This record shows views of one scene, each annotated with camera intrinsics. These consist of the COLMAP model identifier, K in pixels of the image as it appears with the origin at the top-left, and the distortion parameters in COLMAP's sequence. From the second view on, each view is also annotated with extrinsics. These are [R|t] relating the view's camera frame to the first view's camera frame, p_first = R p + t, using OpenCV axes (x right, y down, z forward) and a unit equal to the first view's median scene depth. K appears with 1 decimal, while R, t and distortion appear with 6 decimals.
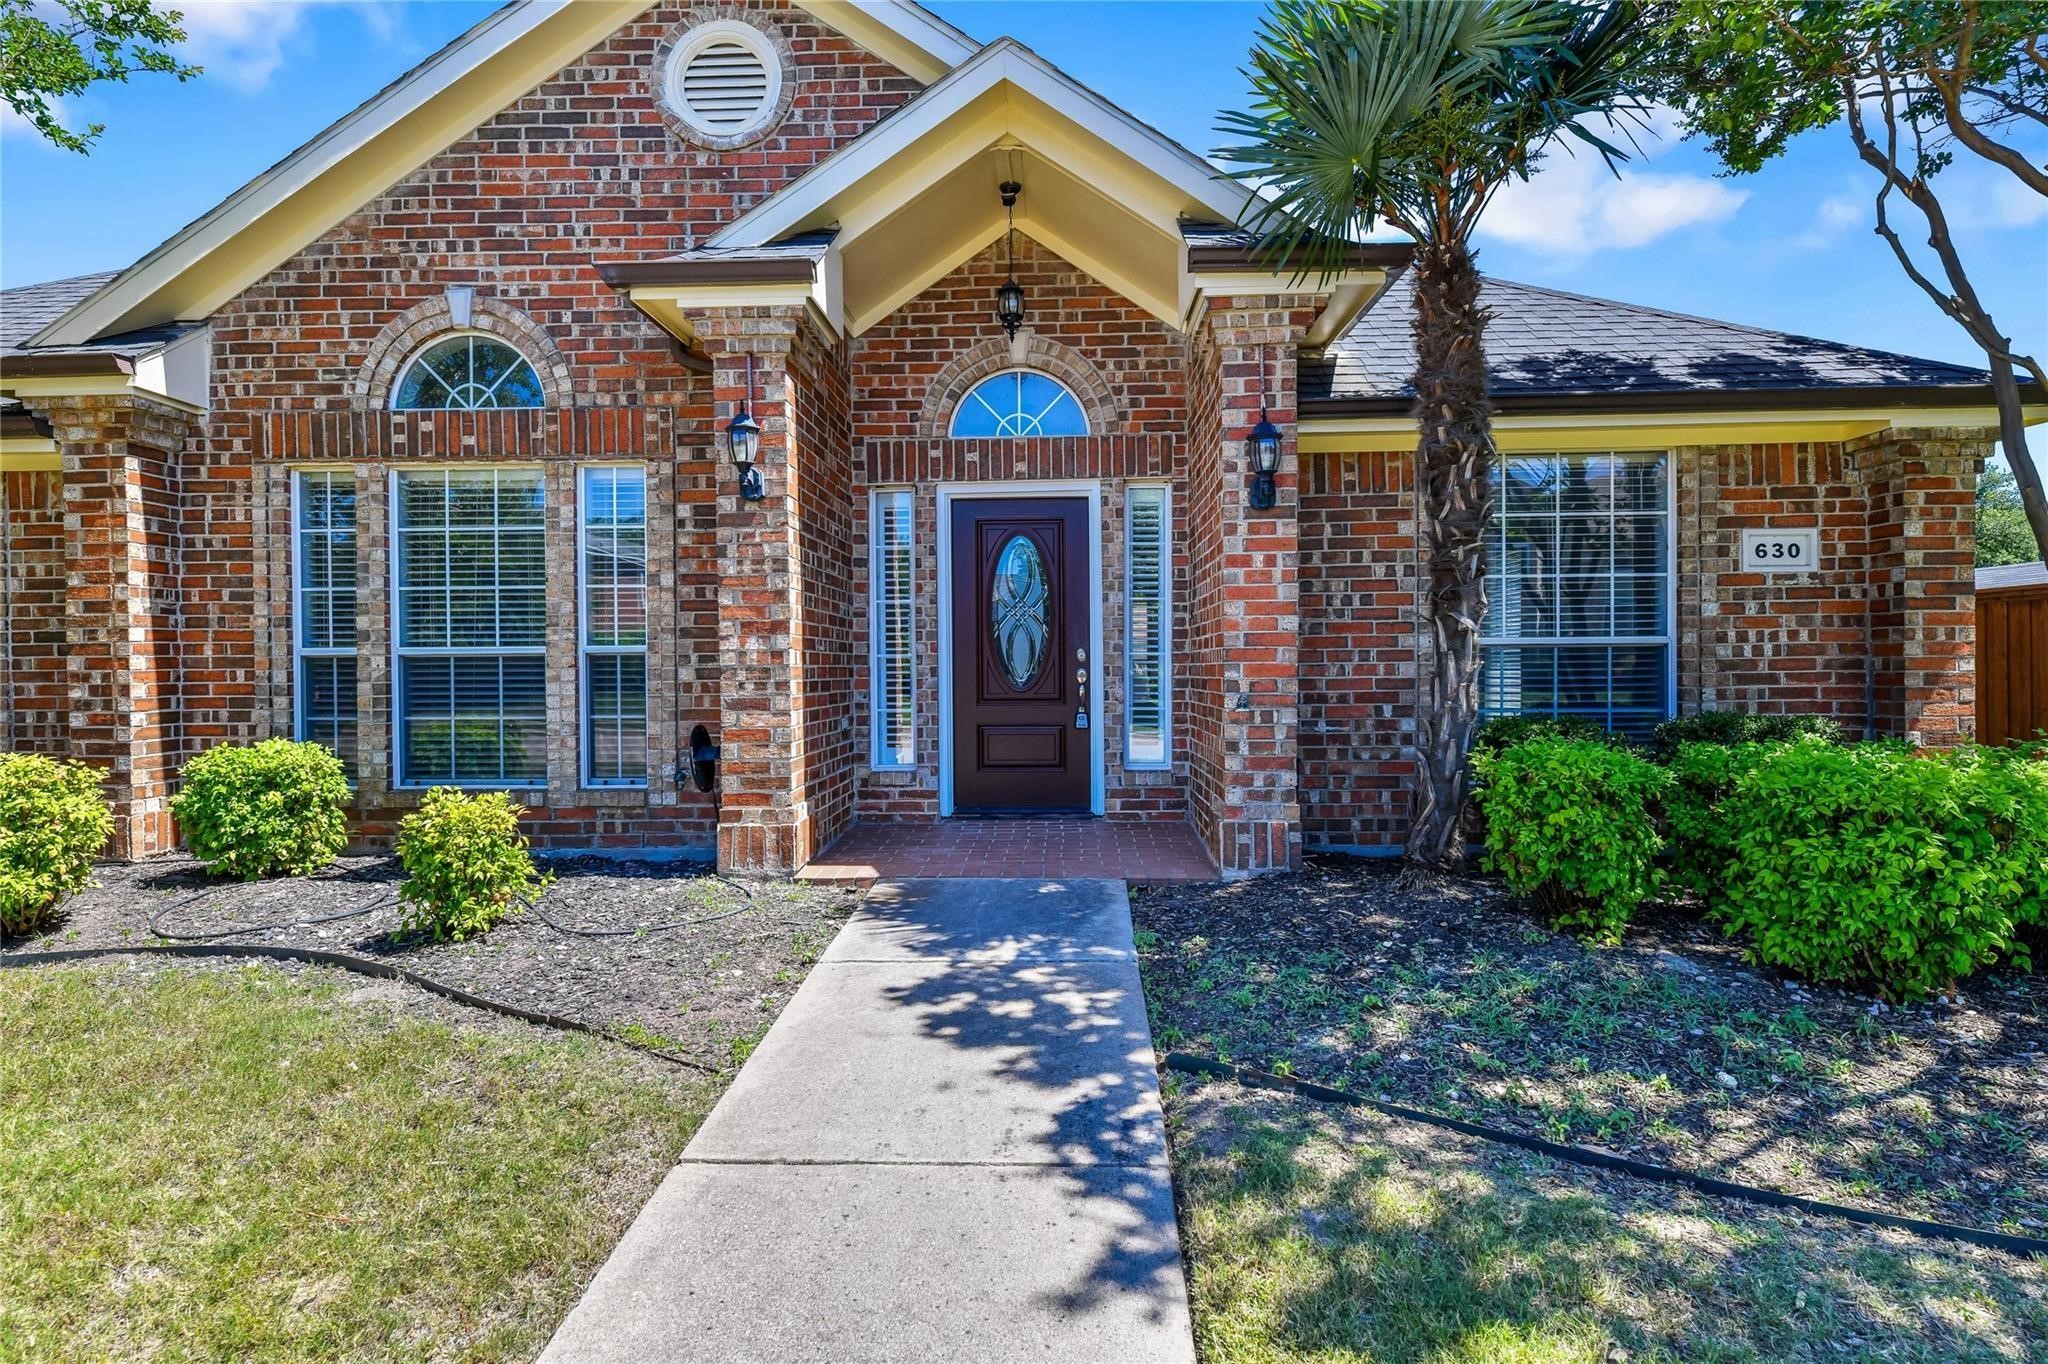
lens RADIAL K [[1129.2, 0, 1012.6], [0, 1129.2, 672.2], [0, 0, 1]] dist [0.003231, 0.000008]
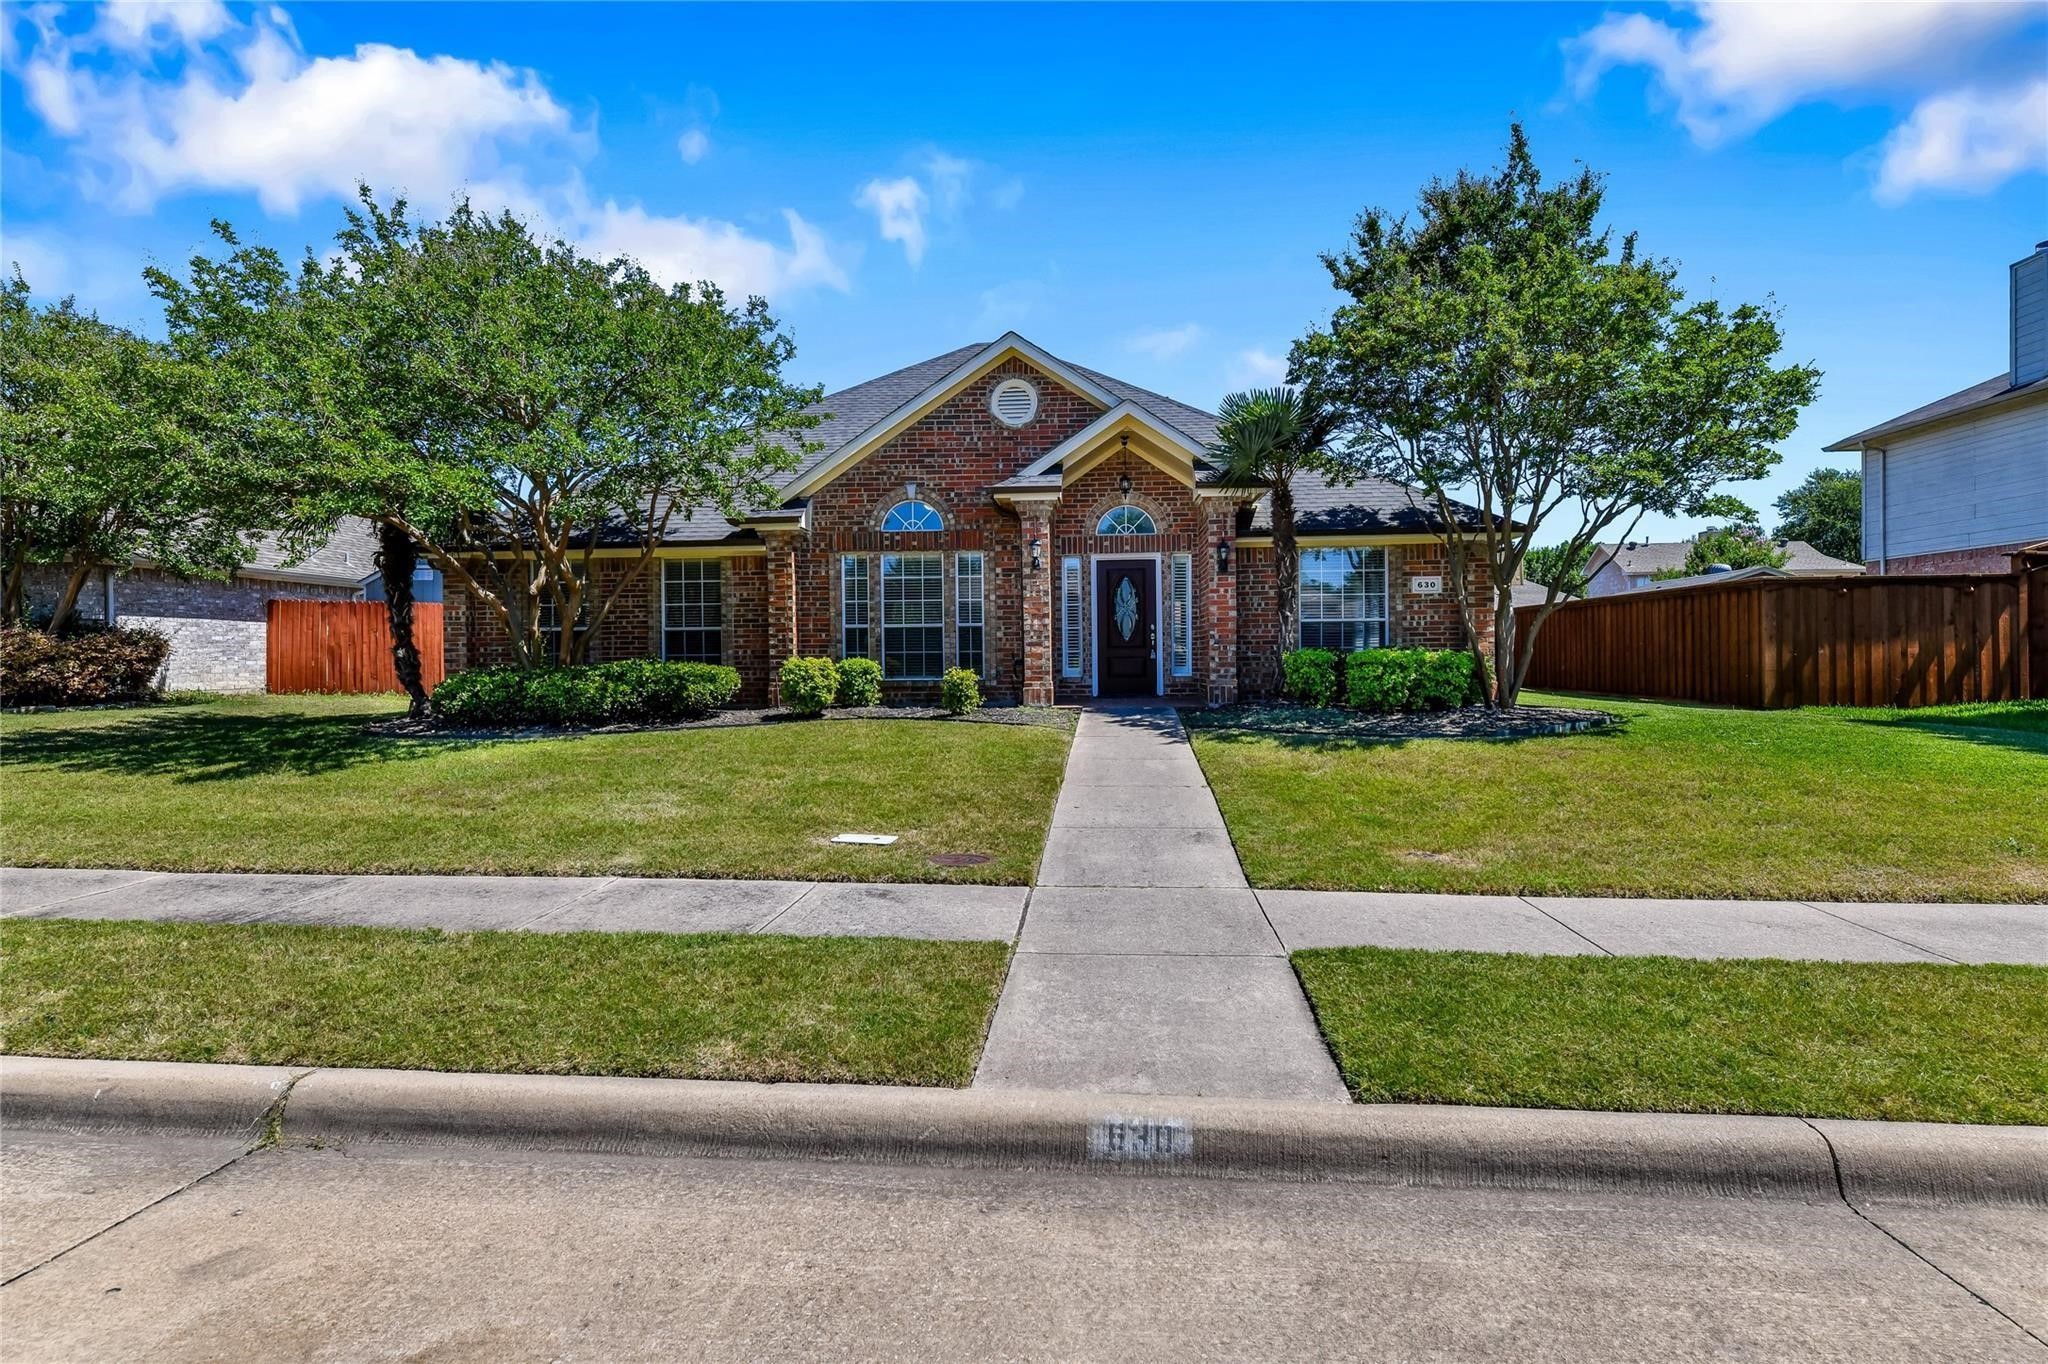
lens RADIAL K [[1014.3, 0, 1025.0], [0, 1014.3, 654.8], [0, 0, 1]] dist [-0.000279, -0.000112]
pose [[0.999385, -0.002164, -0.035002, -0.157468], [0.002084, 0.999995, -0.002327, 0.055491], [0.035007, 0.002252, 0.999385, -1.335880]]
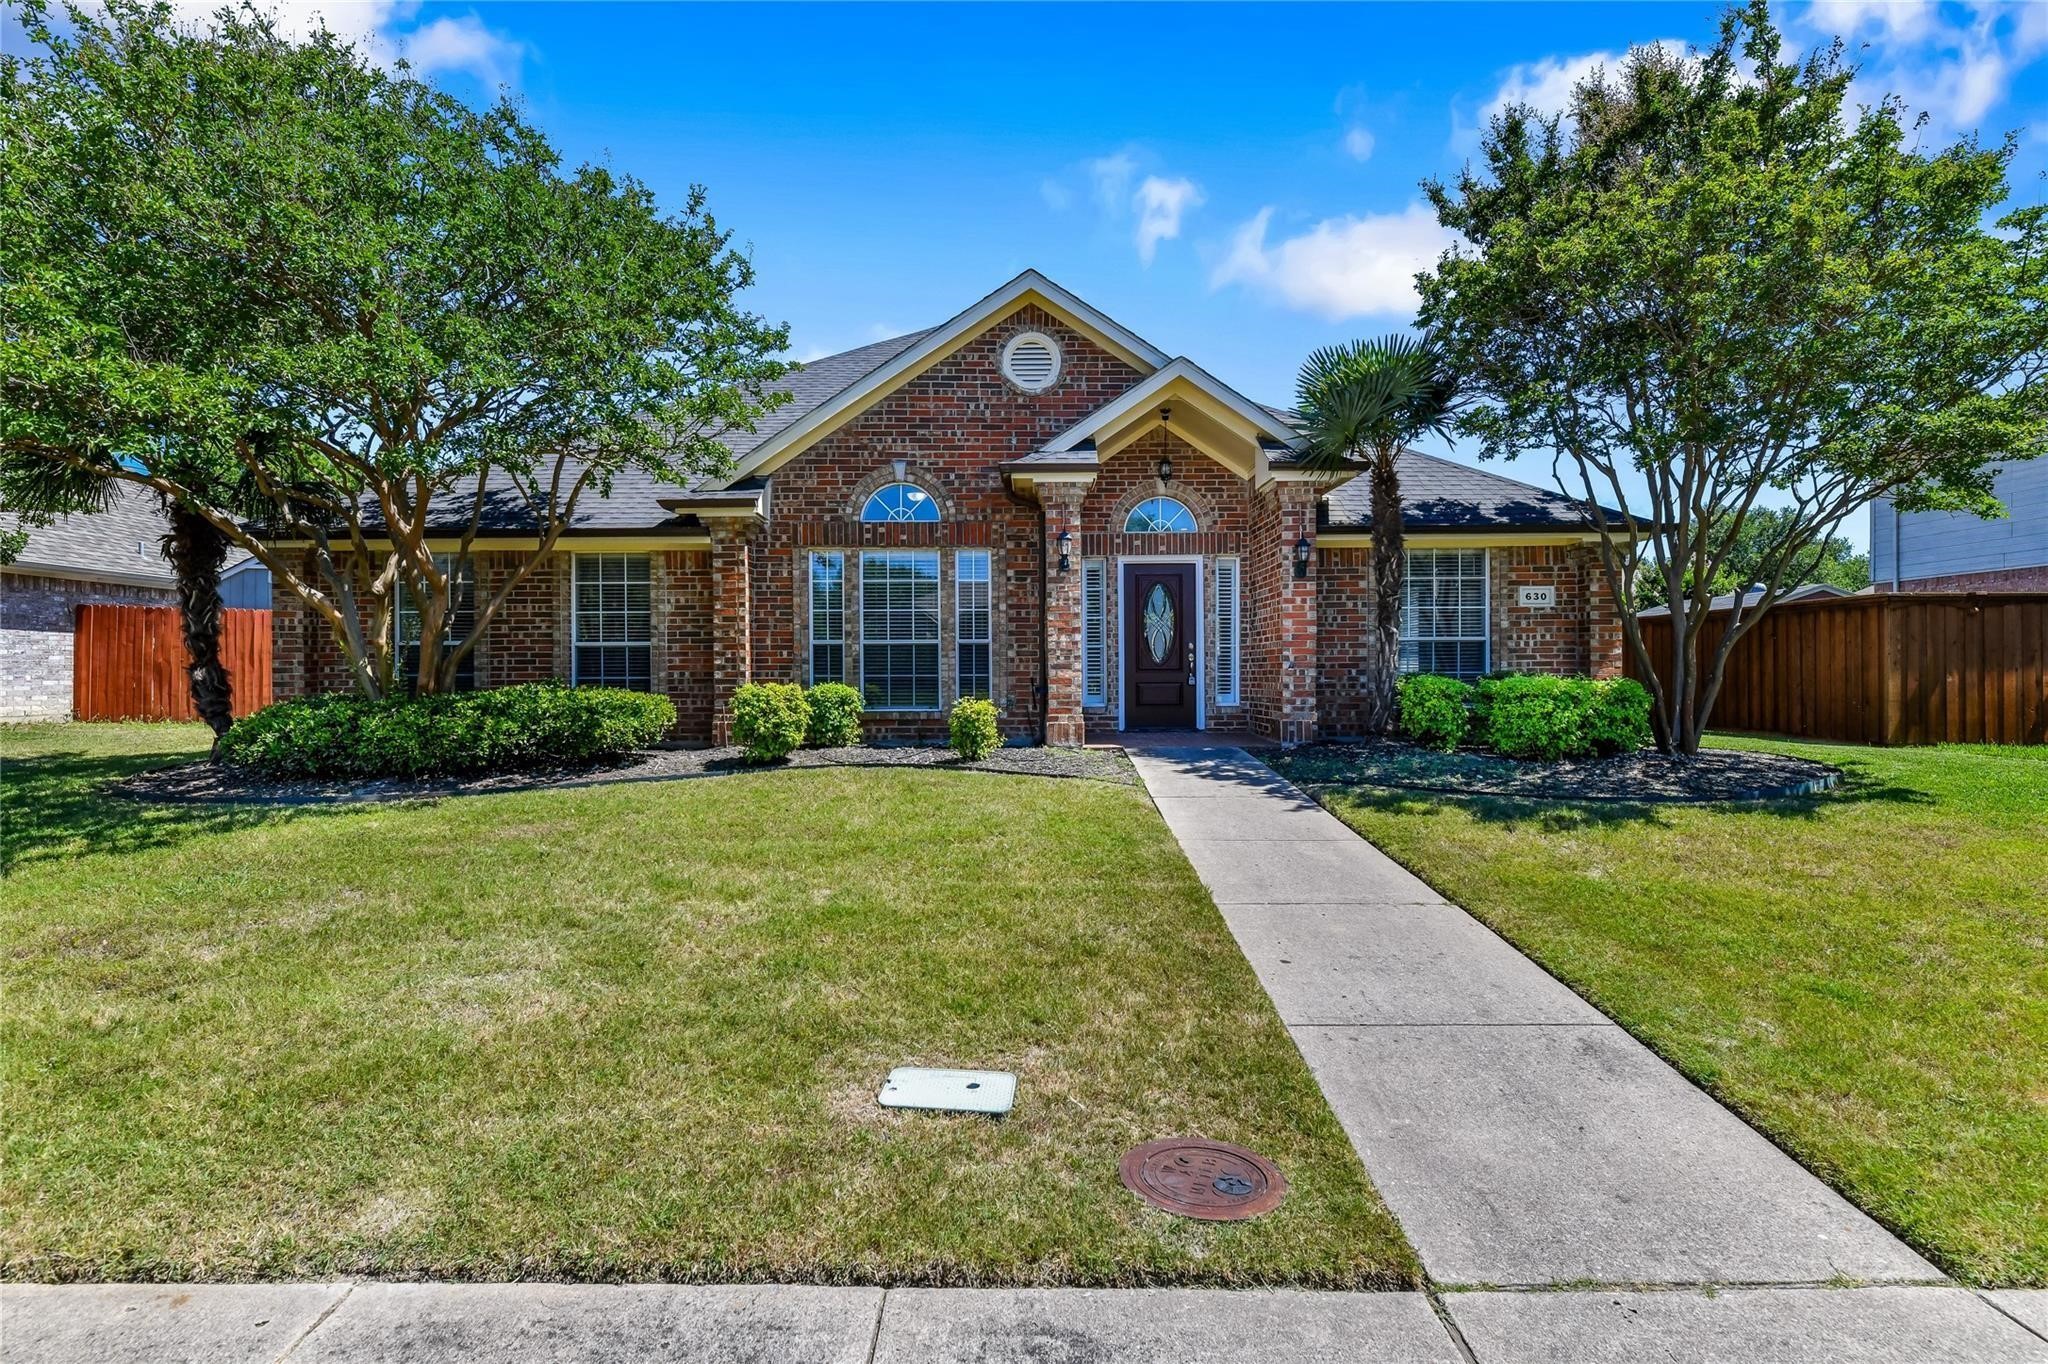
lens RADIAL K [[978.6, 0, 1032.9], [0, 978.6, 669.6], [0, 0, 1]] dist [-0.000424, -0.000217]
pose [[0.999070, 0.002707, 0.043033, -0.338308], [-0.002480, 0.999983, -0.005339, 0.040964], [-0.043046, 0.005228, 0.999059, -0.779006]]
